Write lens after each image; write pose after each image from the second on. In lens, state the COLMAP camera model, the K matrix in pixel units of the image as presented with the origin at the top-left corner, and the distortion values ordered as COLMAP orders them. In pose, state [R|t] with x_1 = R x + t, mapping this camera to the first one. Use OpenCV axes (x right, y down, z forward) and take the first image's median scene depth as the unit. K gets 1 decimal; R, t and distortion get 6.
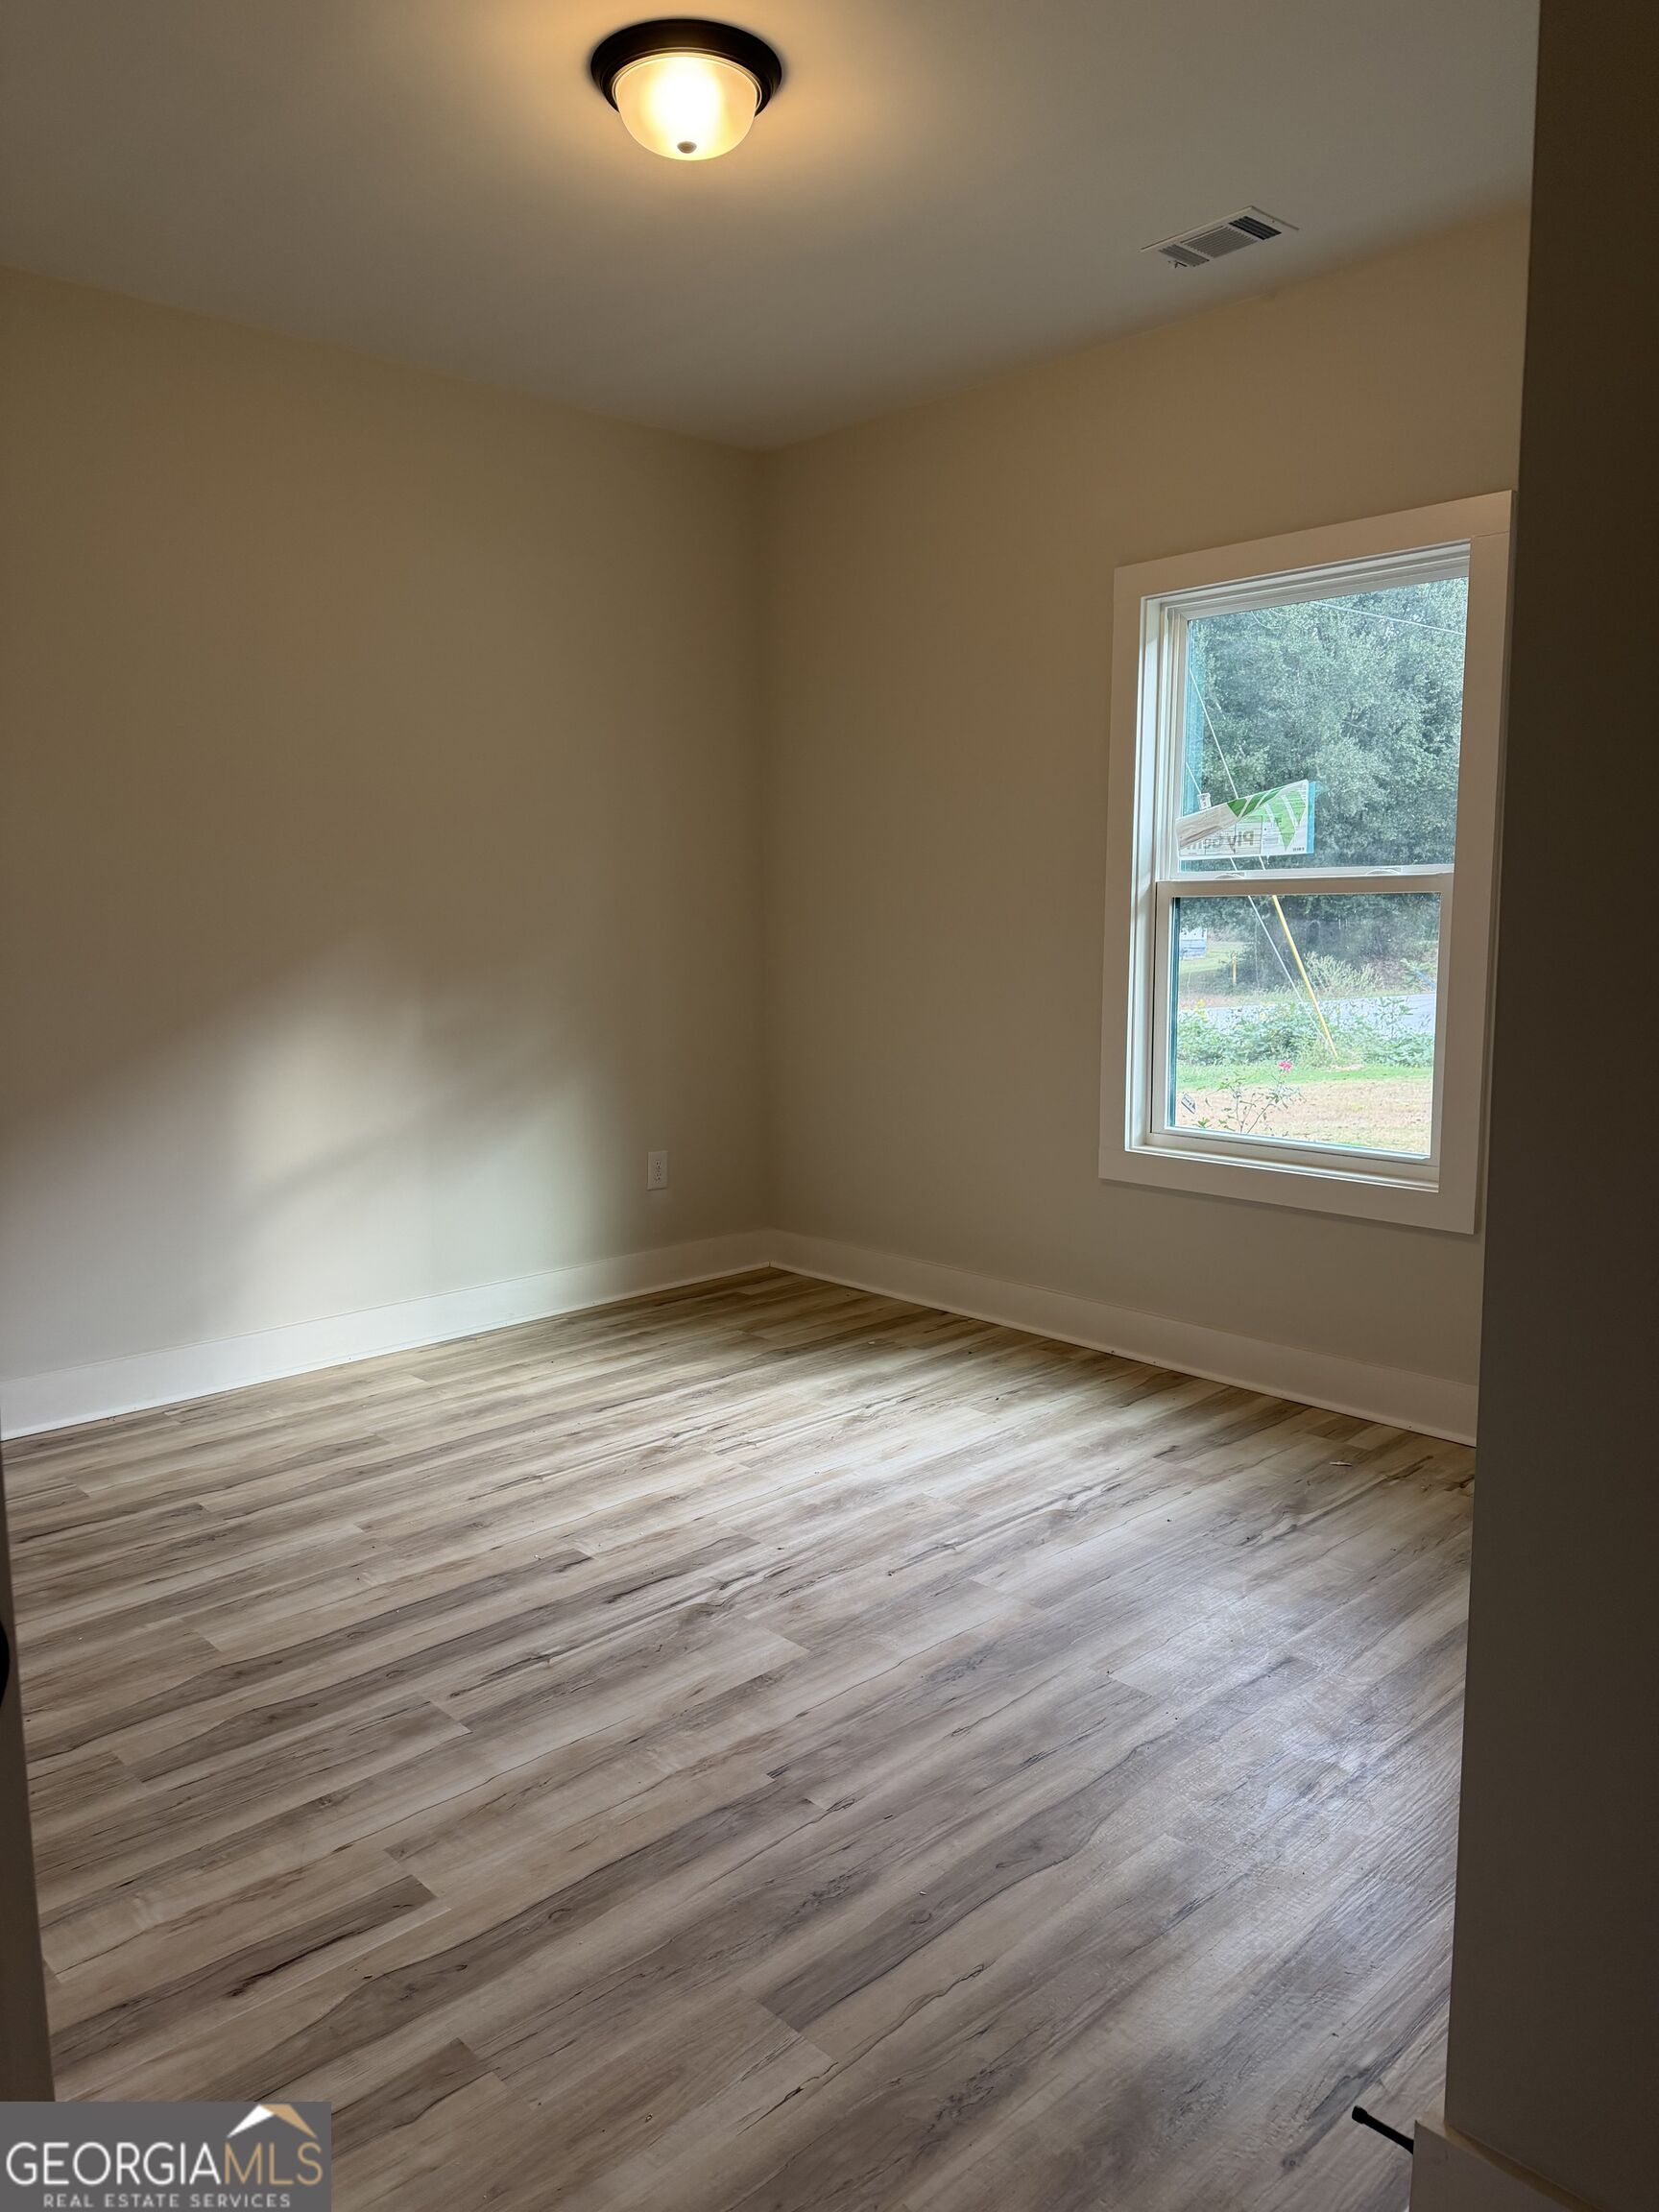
lens RADIAL K [[1518.4, 0, 806.0], [0, 1518.4, 1123.2], [0, 0, 1]] dist [-0.005621, -0.000812]
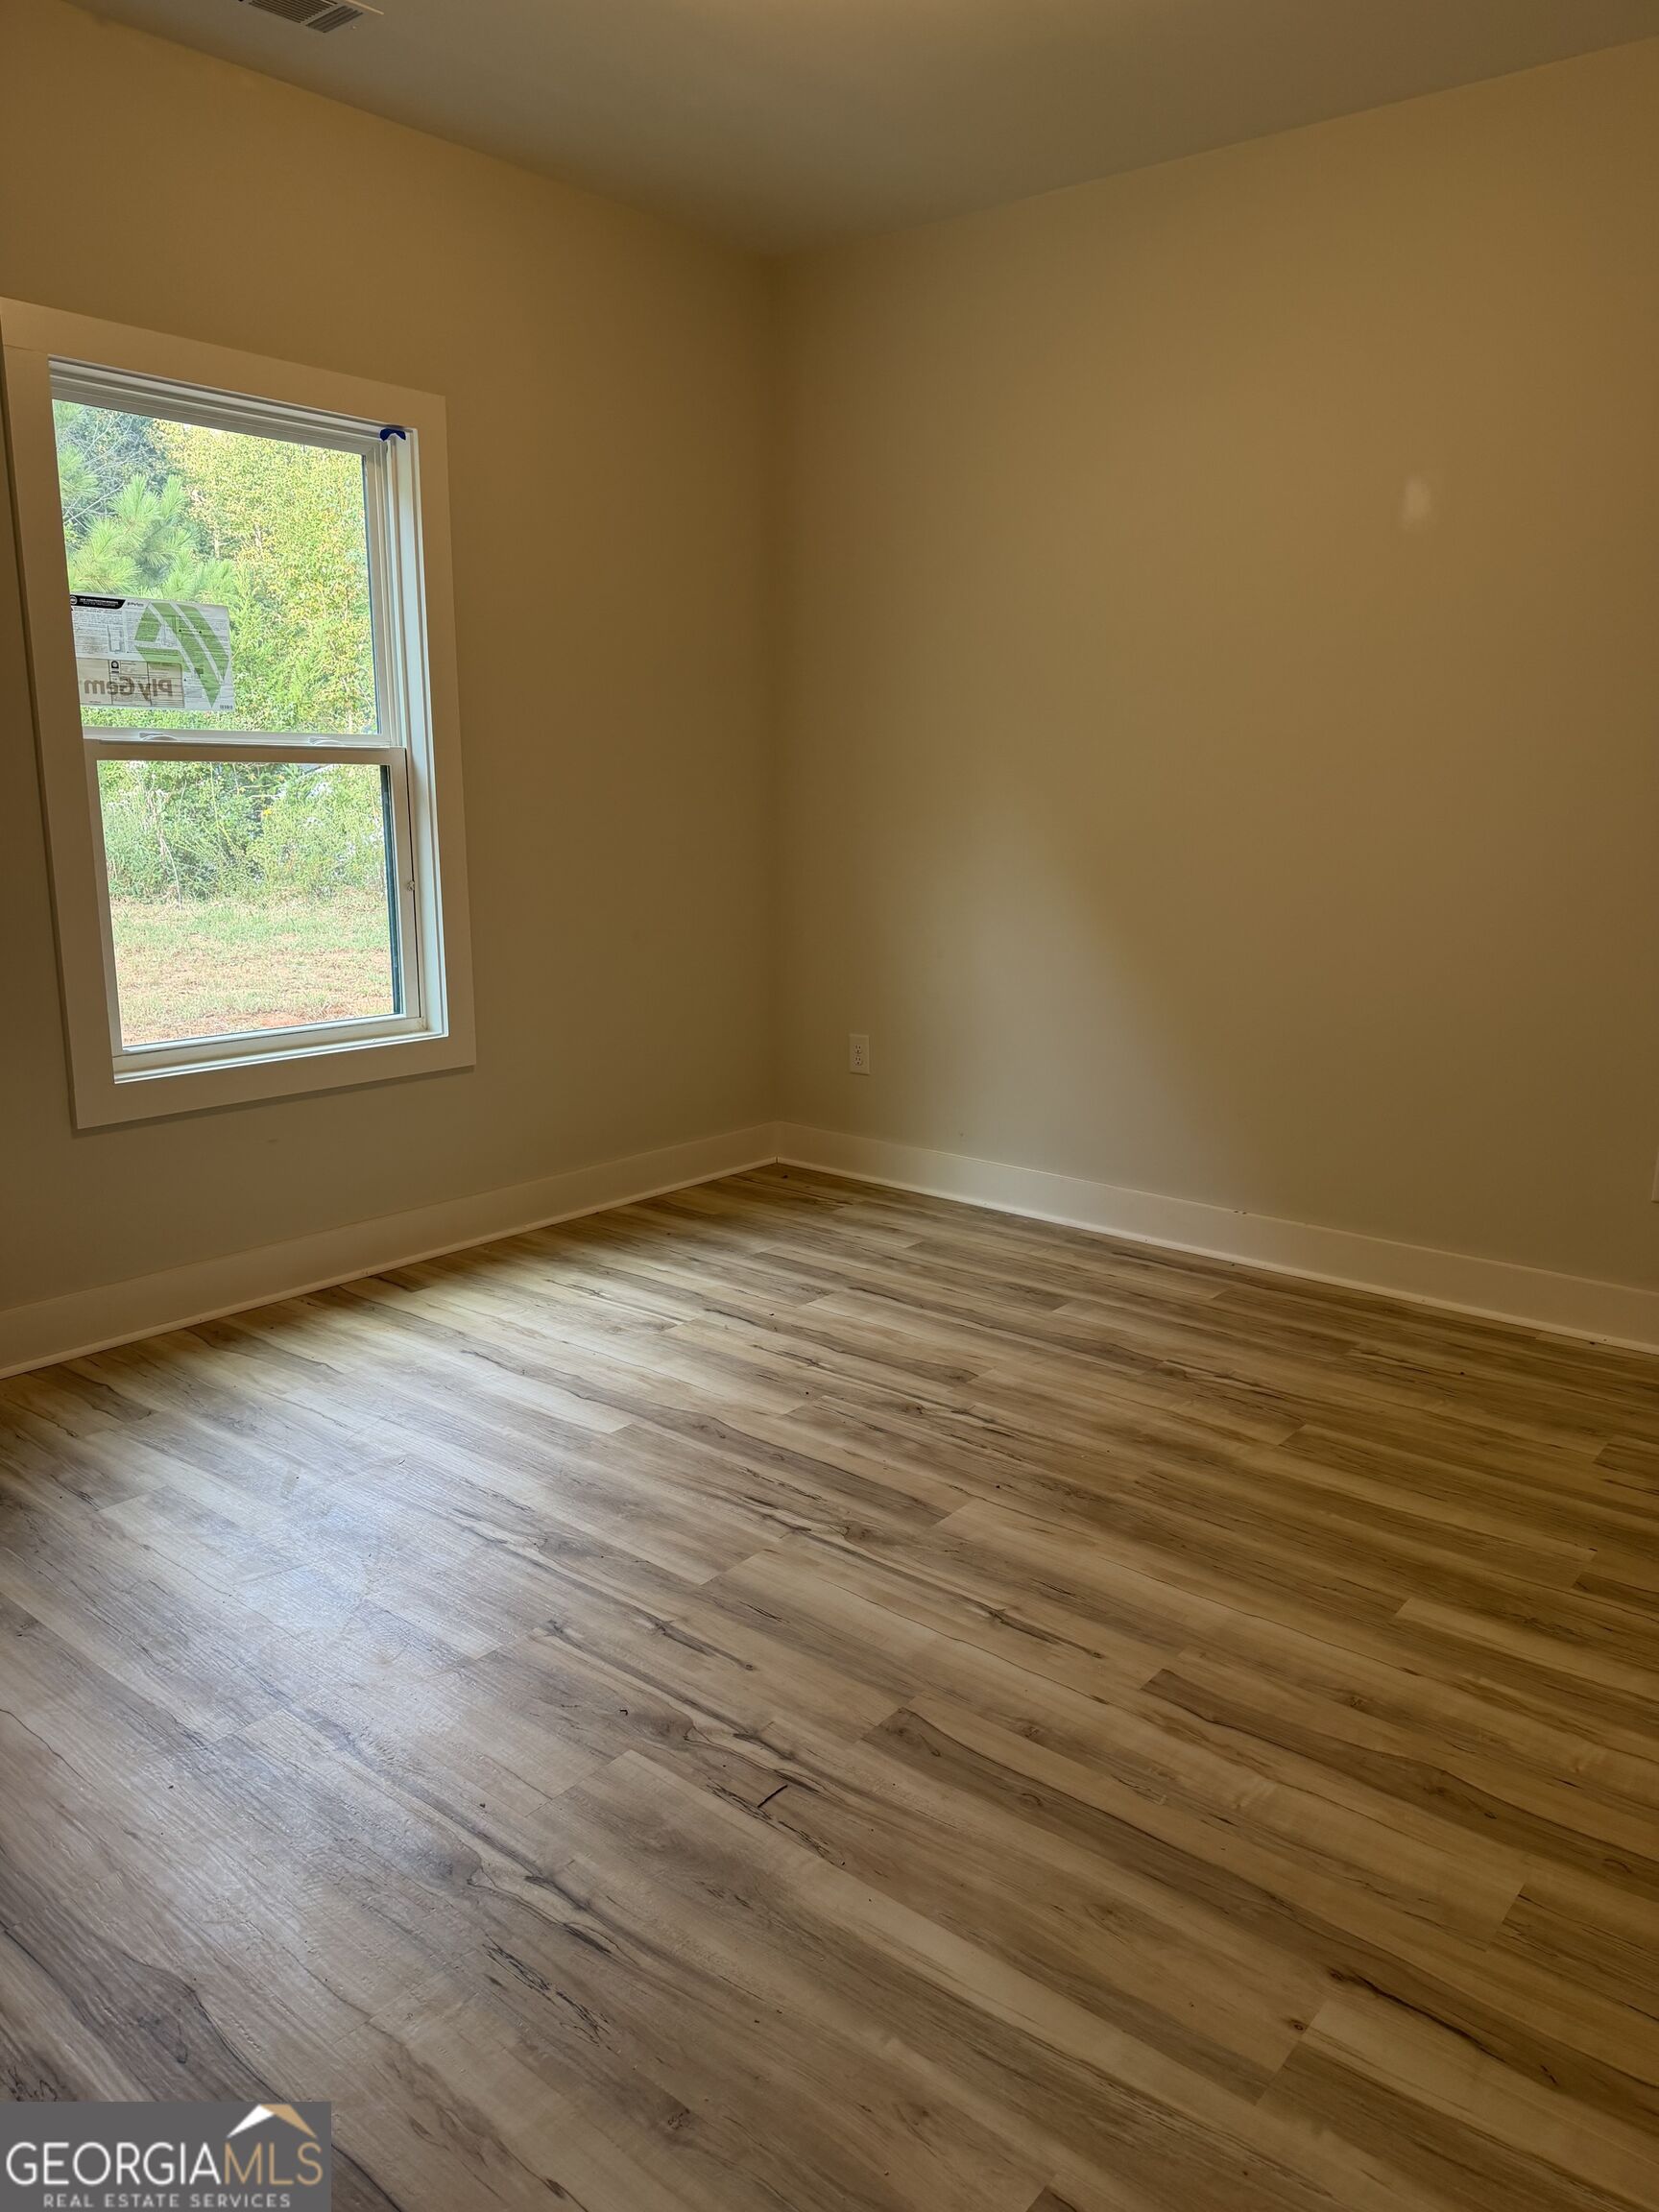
lens RADIAL K [[1518.4, 0, 806.1], [0, 1518.4, 1084.4], [0, 0, 1]] dist [-0.005621, -0.000812]
pose [[-0.189156, -0.173713, 0.966459, -0.648746], [0.140453, 0.969321, 0.201717, -0.095149], [-0.971850, 0.173899, -0.158955, 0.838946]]
